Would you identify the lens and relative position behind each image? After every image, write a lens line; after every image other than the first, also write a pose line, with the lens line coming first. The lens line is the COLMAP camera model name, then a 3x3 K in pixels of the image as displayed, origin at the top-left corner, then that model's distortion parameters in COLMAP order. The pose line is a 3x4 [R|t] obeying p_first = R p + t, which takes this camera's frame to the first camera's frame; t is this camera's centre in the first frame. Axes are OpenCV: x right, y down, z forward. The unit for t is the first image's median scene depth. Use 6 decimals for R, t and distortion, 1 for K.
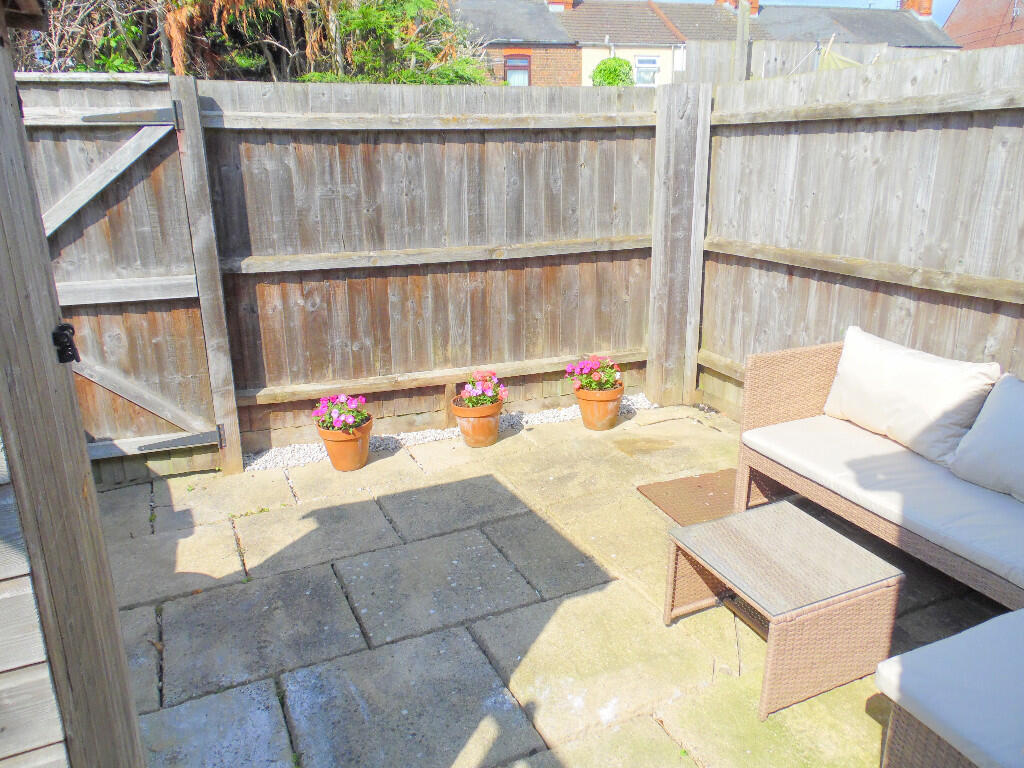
lens RADIAL K [[771.1, 0, 513.0], [0, 771.1, 377.4], [0, 0, 1]] dist [-0.033450, 0.070418]
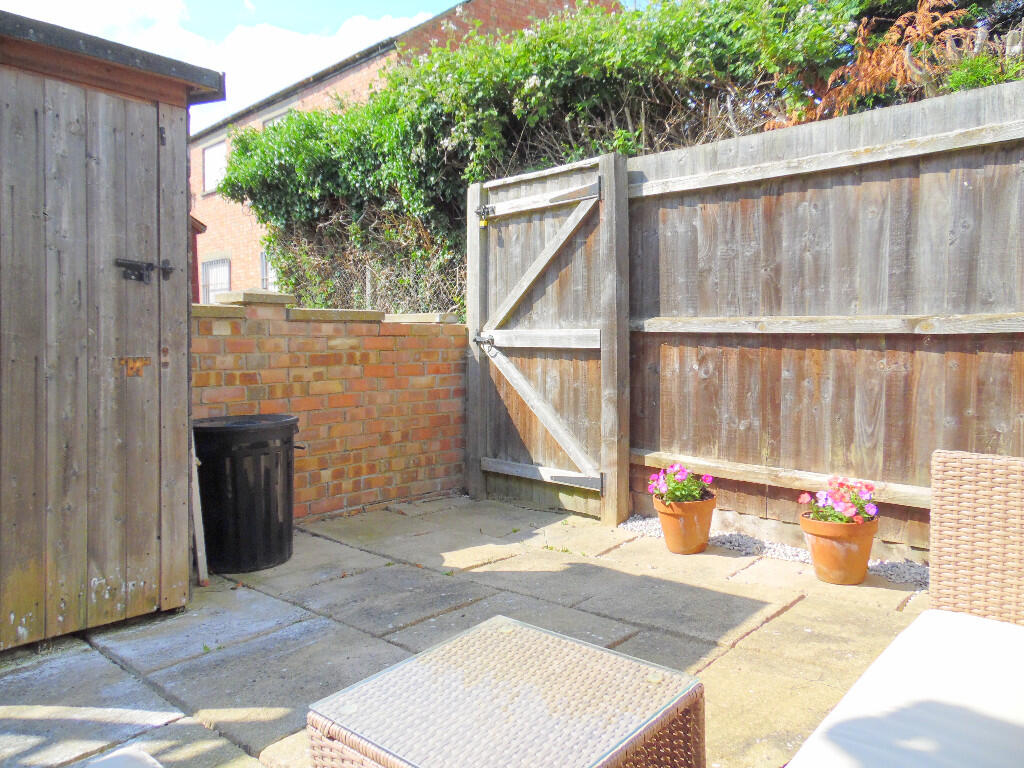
lens RADIAL K [[771.1, 0, 513.0], [0, 771.1, 377.4], [0, 0, 1]] dist [-0.033450, 0.070418]
pose [[0.412773, 0.067428, -0.908335, 0.513592], [-0.261722, 0.963980, -0.047376, 0.018245], [0.872422, 0.257287, 0.415552, 0.431533]]
